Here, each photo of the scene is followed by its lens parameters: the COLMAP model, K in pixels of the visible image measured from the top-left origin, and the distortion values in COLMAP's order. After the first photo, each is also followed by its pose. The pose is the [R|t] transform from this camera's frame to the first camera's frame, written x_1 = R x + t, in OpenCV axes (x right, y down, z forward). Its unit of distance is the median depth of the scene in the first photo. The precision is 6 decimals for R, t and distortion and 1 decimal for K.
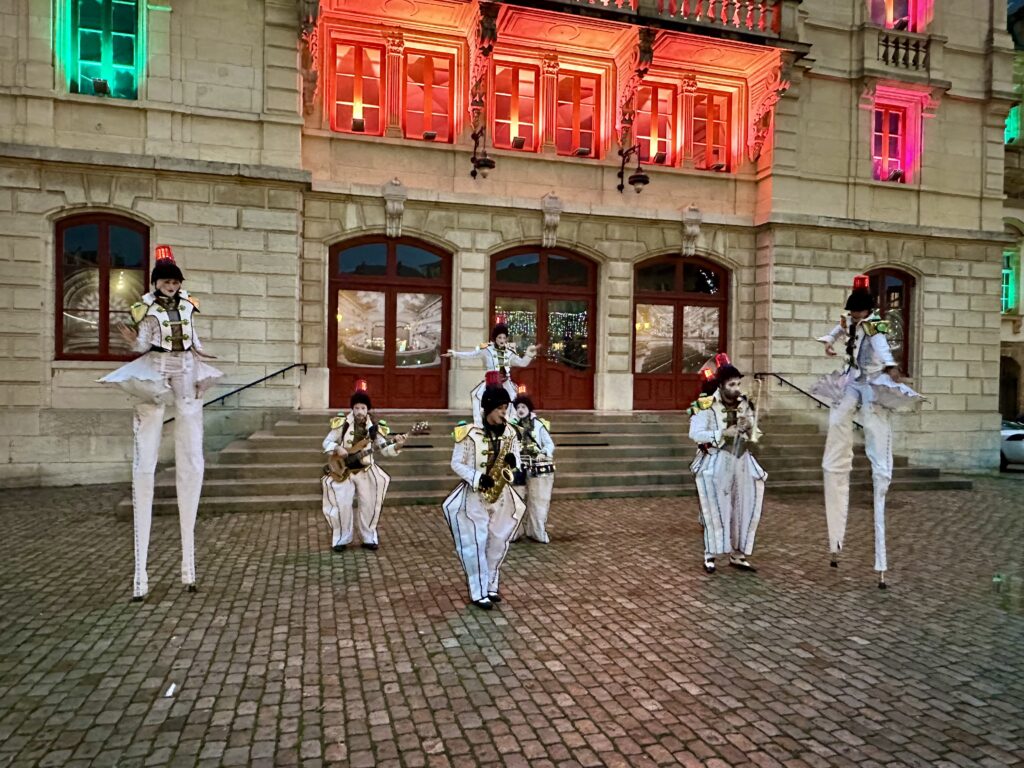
lens RADIAL K [[697.8, 0, 498.2], [0, 697.8, 390.0], [0, 0, 1]] dist [0.001734, -0.000356]
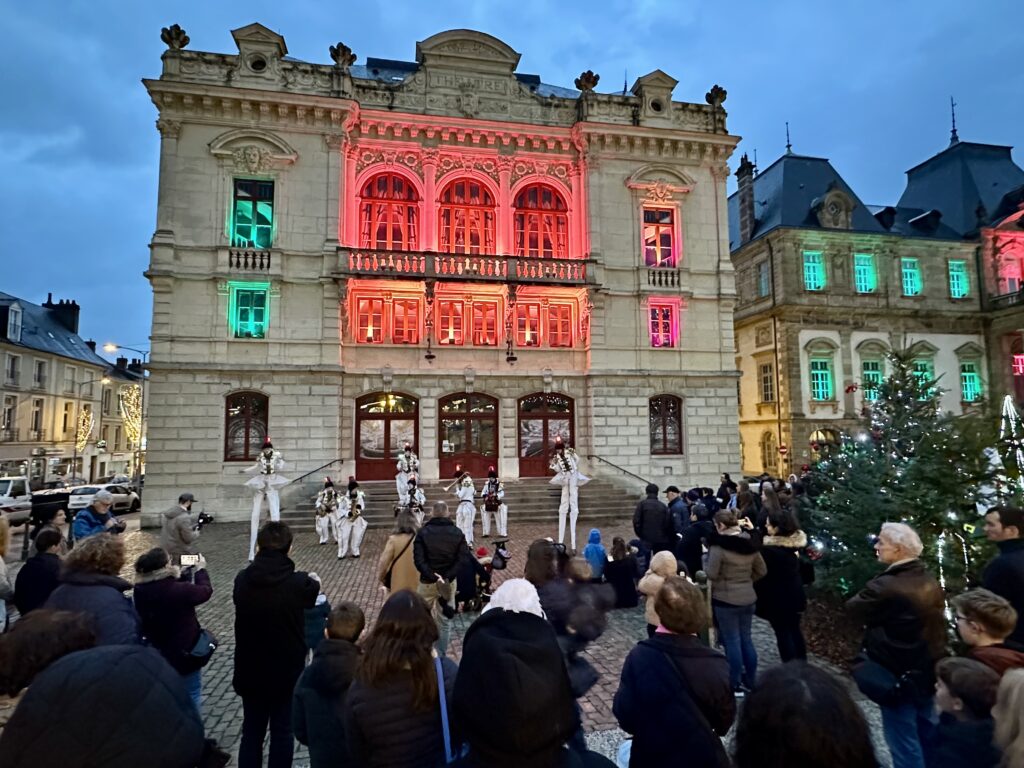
lens RADIAL K [[579.9, 0, 512.0], [0, 579.9, 384.0], [0, 0, 1]] dist [0.002627, -0.000598]
pose [[0.995909, -0.035455, -0.083118, 0.314532], [0.026019, 0.993371, -0.111971, -0.046297], [0.086537, 0.109350, 0.990229, -0.559935]]
